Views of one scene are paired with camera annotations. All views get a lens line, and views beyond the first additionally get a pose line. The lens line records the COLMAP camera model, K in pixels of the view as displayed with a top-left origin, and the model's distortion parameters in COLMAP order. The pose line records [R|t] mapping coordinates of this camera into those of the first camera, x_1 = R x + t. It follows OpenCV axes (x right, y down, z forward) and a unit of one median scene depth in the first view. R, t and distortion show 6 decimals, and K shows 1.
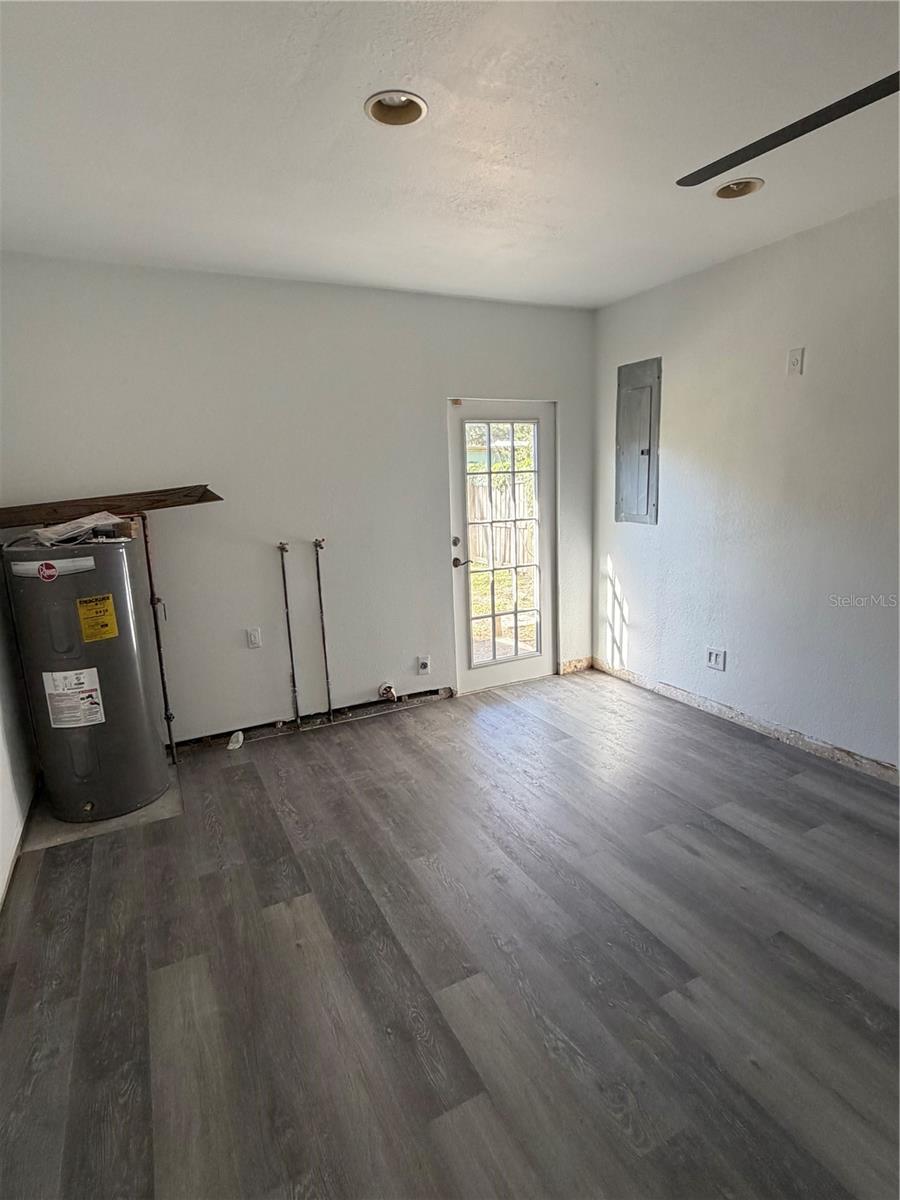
lens RADIAL K [[621.1, 0, 451.0], [0, 621.1, 598.9], [0, 0, 1]] dist [0.002835, 0.000106]
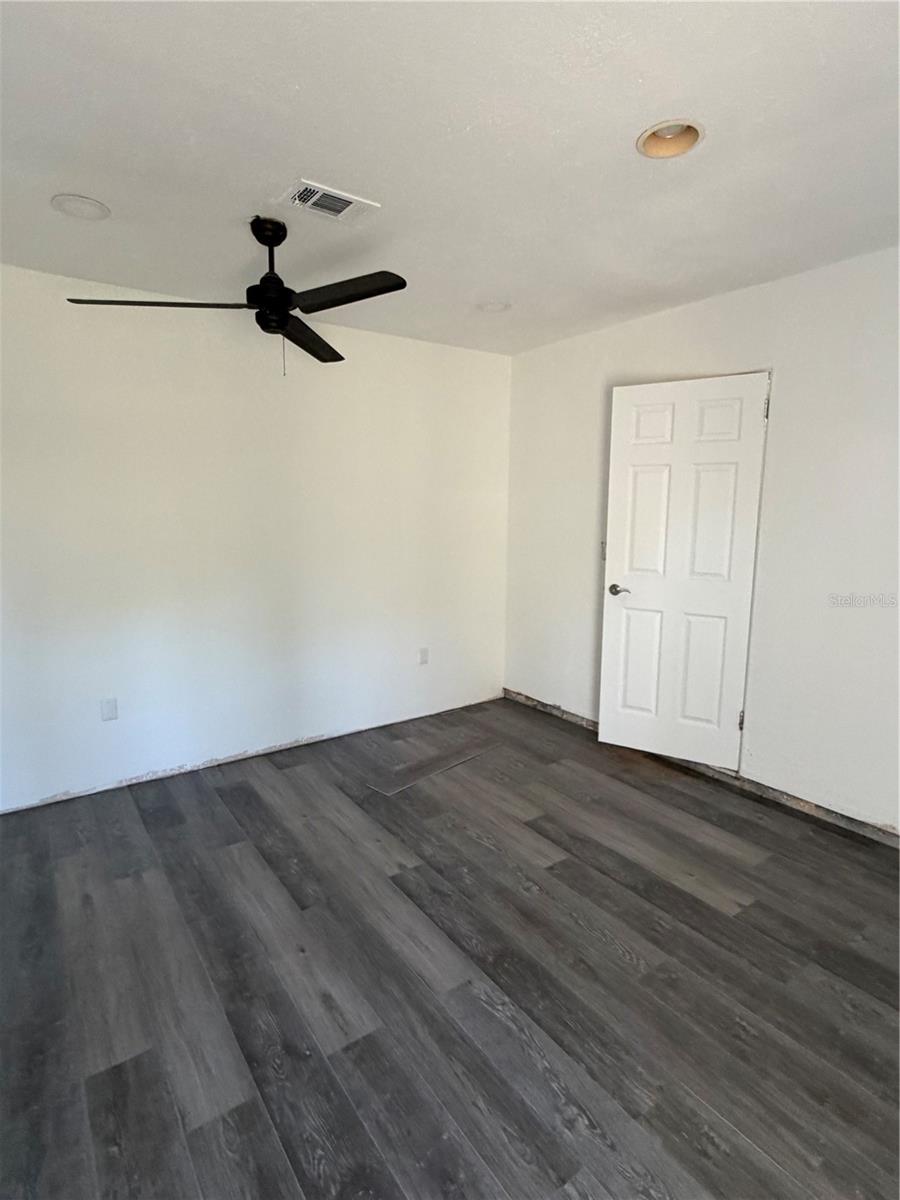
lens RADIAL K [[621.1, 0, 449.2], [0, 621.1, 599.5], [0, 0, 1]] dist [0.002835, 0.000106]
pose [[-0.989010, 0.053639, -0.137773, 0.412218], [0.001859, 0.936306, 0.351181, -0.440378], [0.147835, 0.347065, -0.926116, 2.033464]]
